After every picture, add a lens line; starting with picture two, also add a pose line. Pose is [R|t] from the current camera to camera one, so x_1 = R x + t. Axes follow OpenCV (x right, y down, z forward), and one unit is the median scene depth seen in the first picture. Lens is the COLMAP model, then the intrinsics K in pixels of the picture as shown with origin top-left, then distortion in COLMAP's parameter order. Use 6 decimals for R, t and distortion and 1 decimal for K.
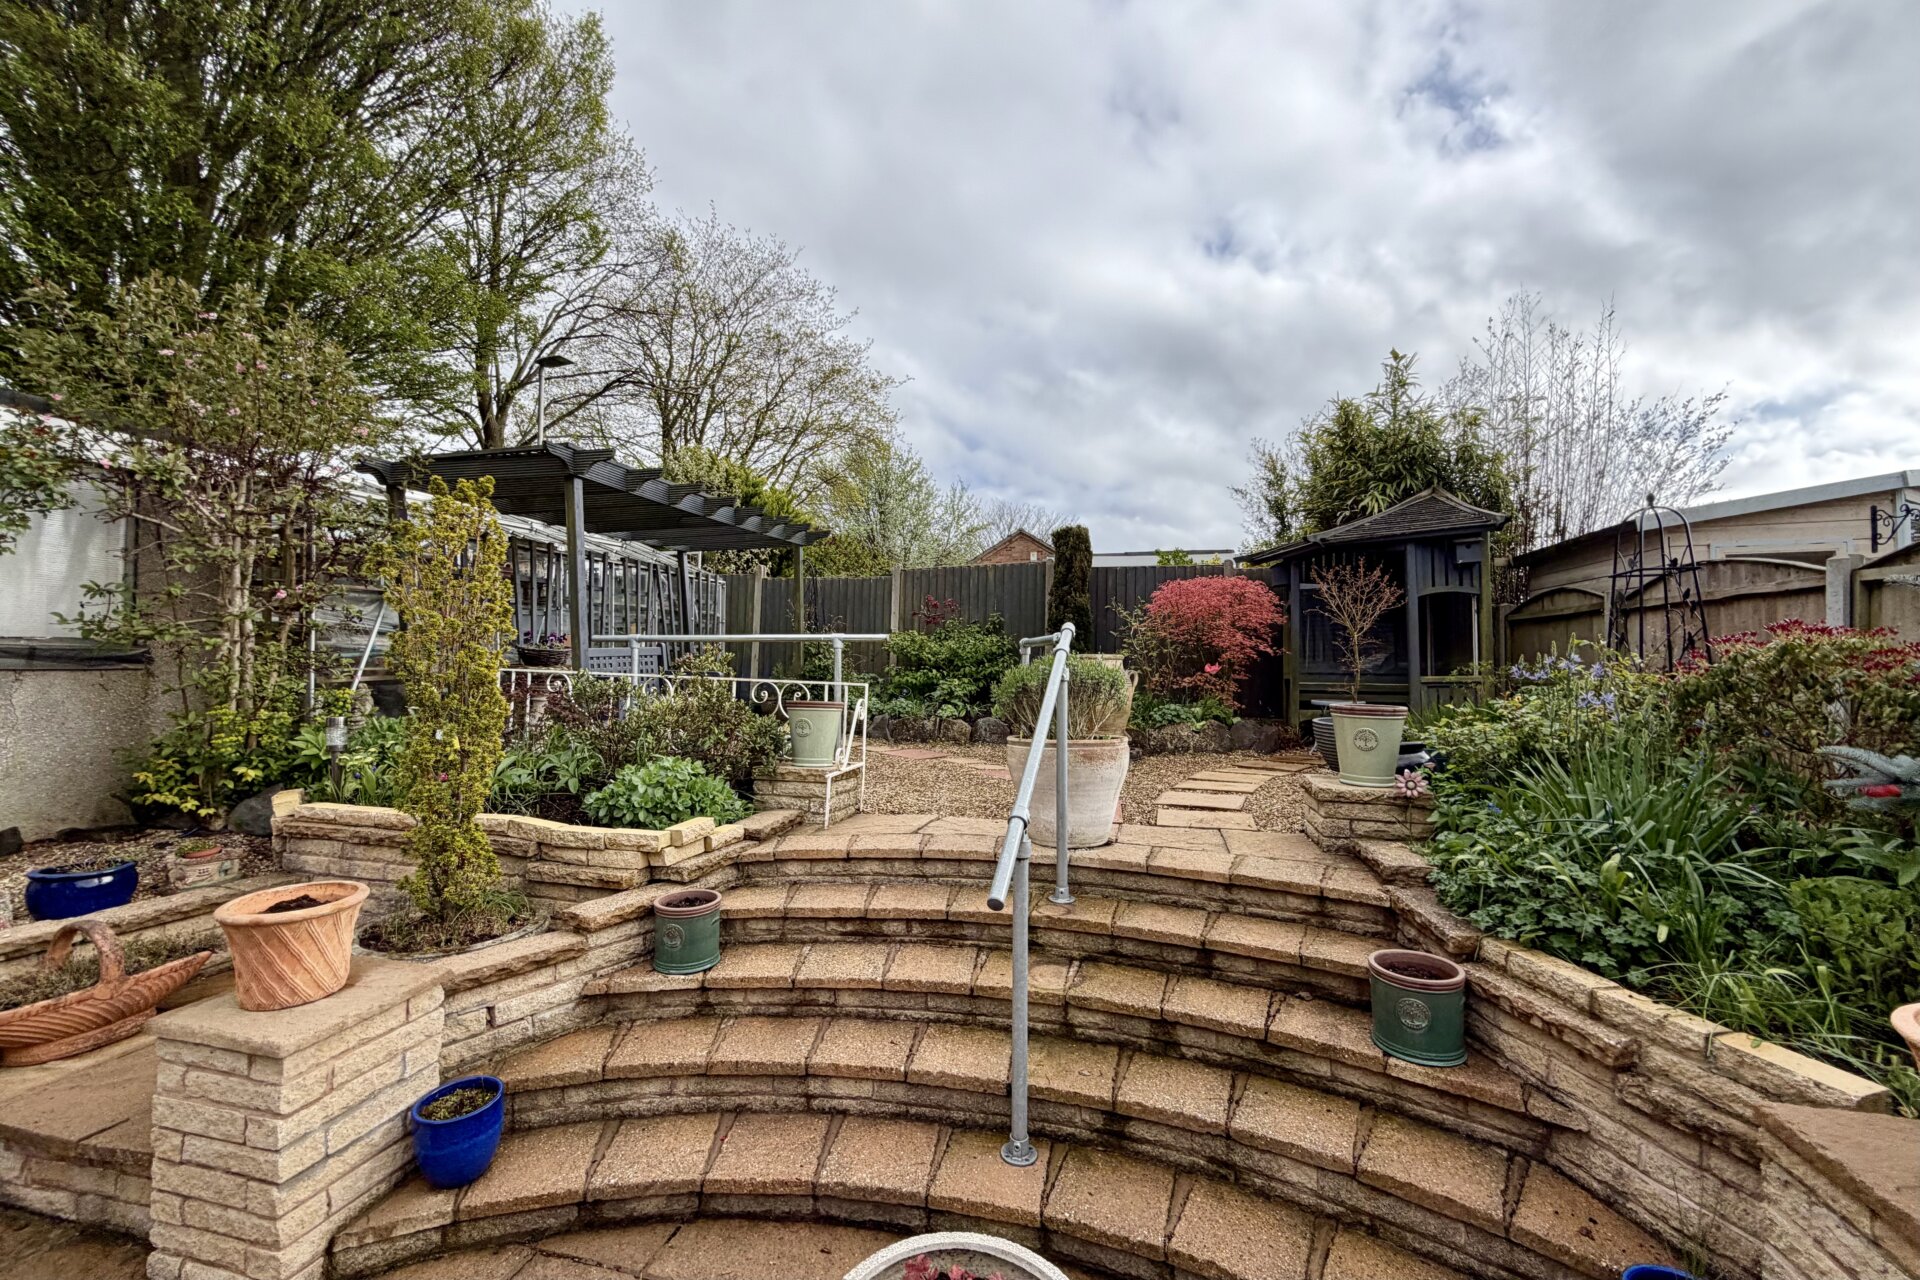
lens RADIAL K [[760.9, 0, 960.0], [0, 760.9, 640.0], [0, 0, 1]] dist [0.000902, -0.000066]
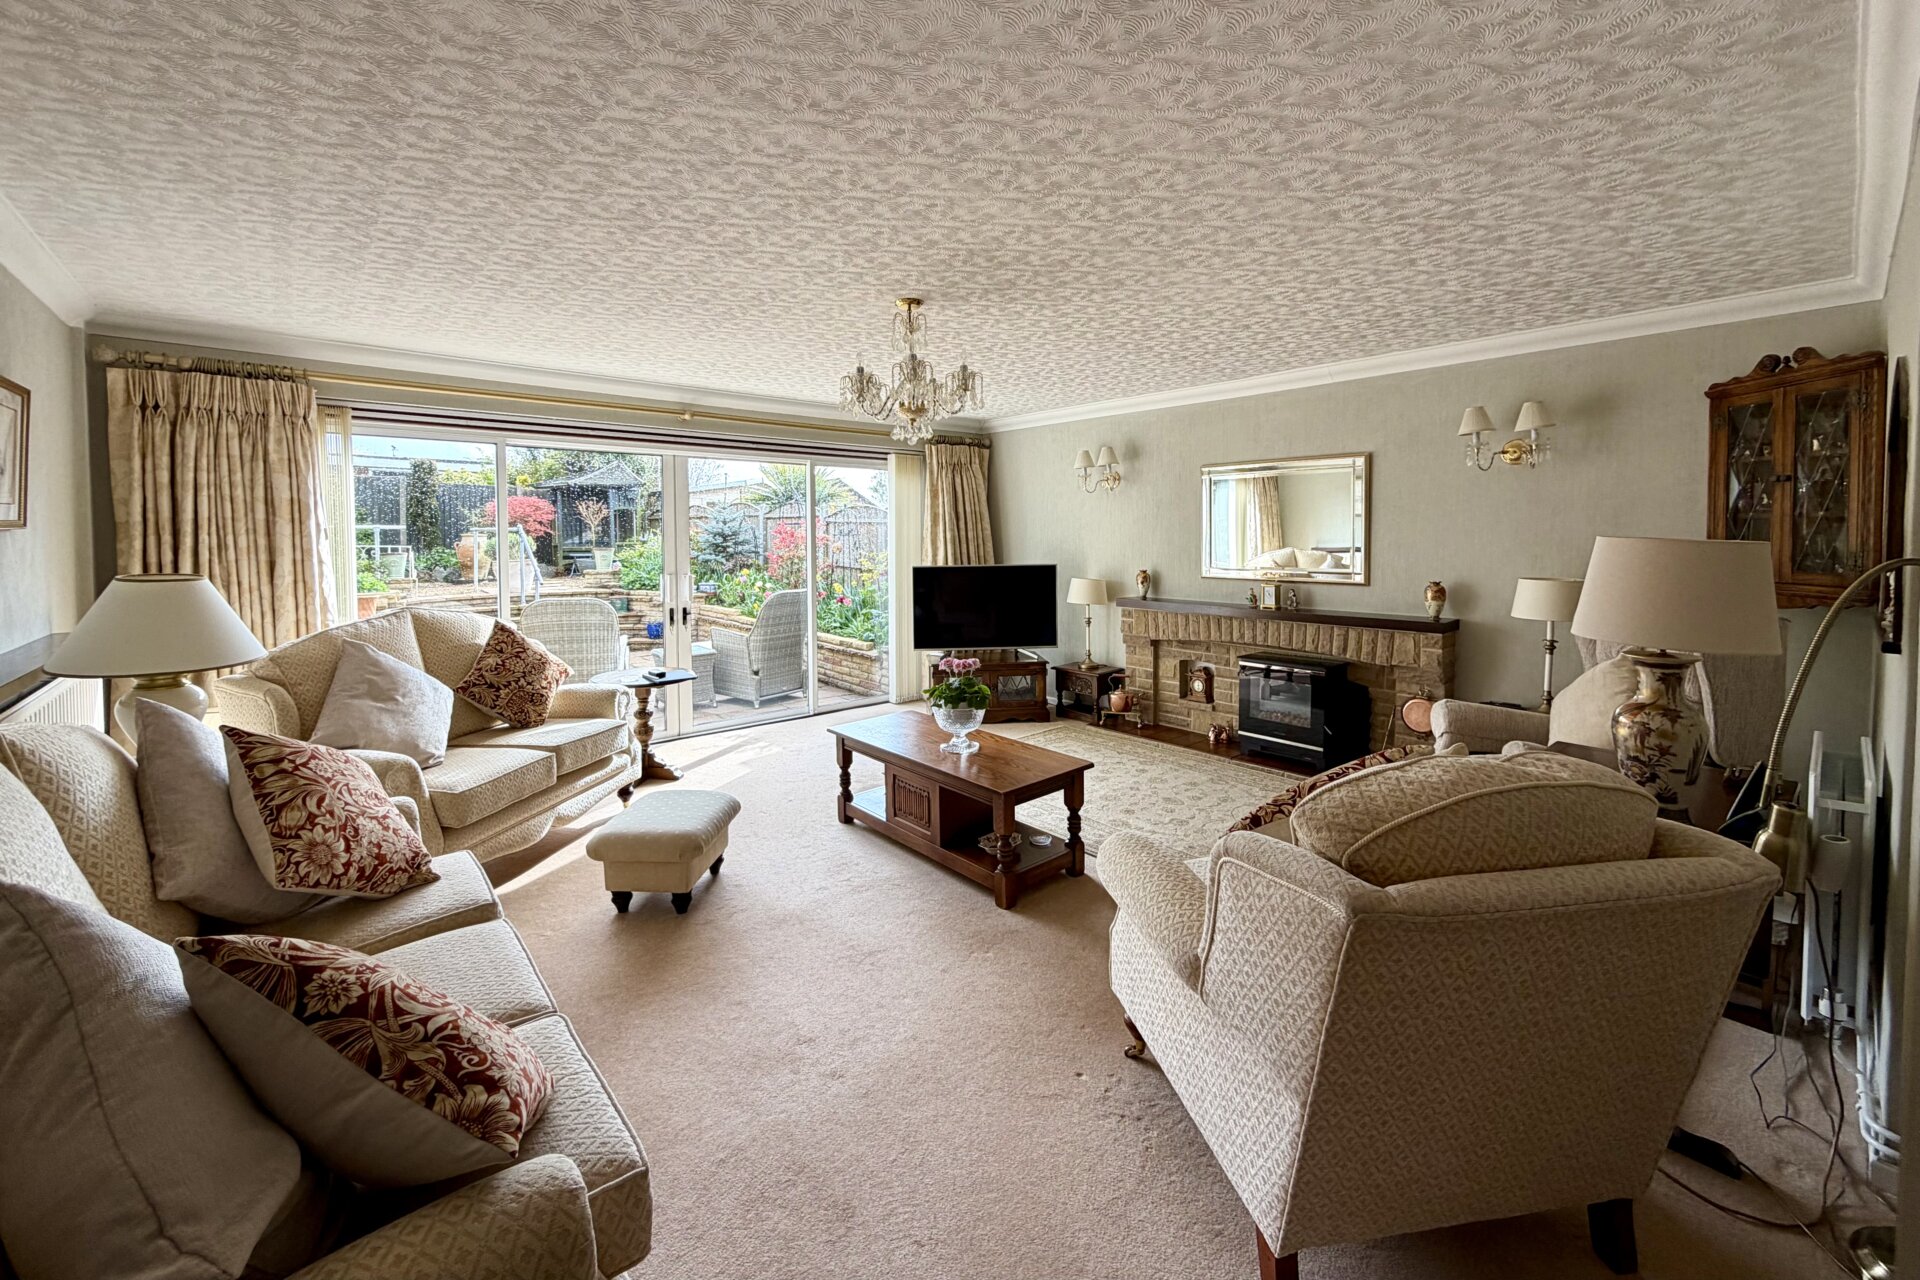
lens RADIAL K [[763.8, 0, 956.1], [0, 763.8, 560.1], [0, 0, 1]] dist [-0.002237, 0.000218]
pose [[0.560892, -0.031797, 0.827278, -1.285023], [-0.014448, 0.998734, 0.048183, -0.046803], [-0.827763, -0.038978, 0.559722, -2.033762]]
